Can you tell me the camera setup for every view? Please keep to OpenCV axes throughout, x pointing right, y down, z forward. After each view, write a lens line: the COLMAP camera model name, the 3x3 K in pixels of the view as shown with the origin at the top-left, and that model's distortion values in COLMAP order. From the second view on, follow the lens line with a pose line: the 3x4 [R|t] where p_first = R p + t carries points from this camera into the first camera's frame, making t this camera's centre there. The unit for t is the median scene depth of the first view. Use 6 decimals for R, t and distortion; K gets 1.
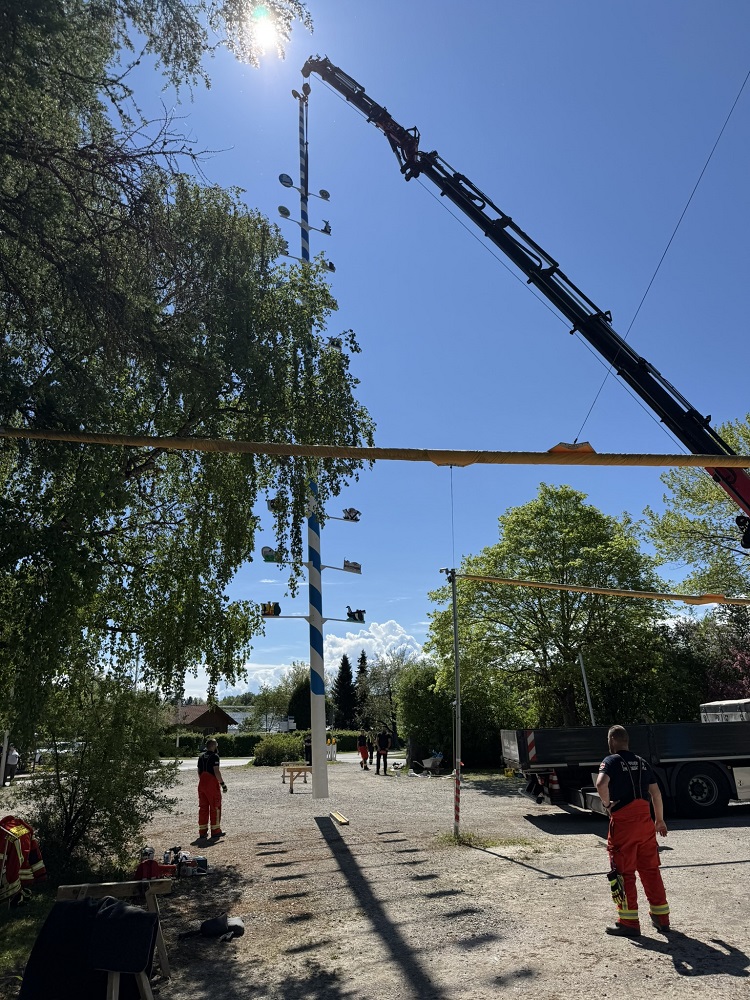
lens RADIAL K [[712.4, 0, 370.5], [0, 712.4, 482.0], [0, 0, 1]] dist [0.046971, -0.063457]
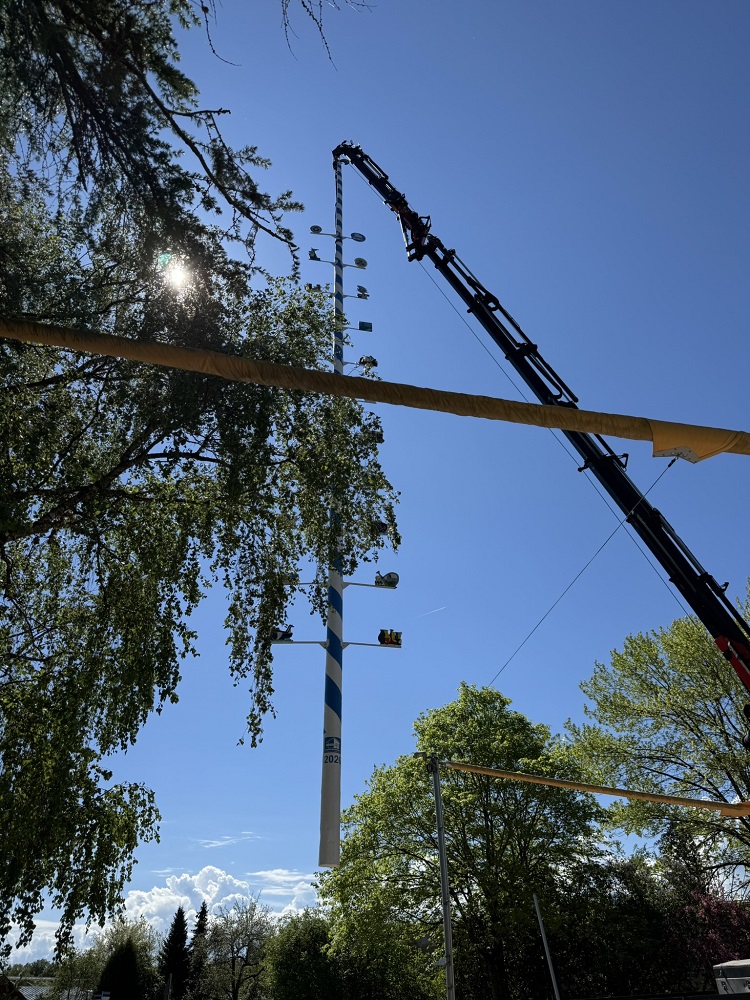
lens RADIAL K [[712.4, 0, 369.7], [0, 712.4, 500.3], [0, 0, 1]] dist [0.046971, -0.063457]
pose [[0.978151, 0.111280, 0.175606, -0.061617], [-0.057435, 0.956455, -0.286175, 0.052894], [-0.199805, 0.269836, 0.941948, 0.152879]]
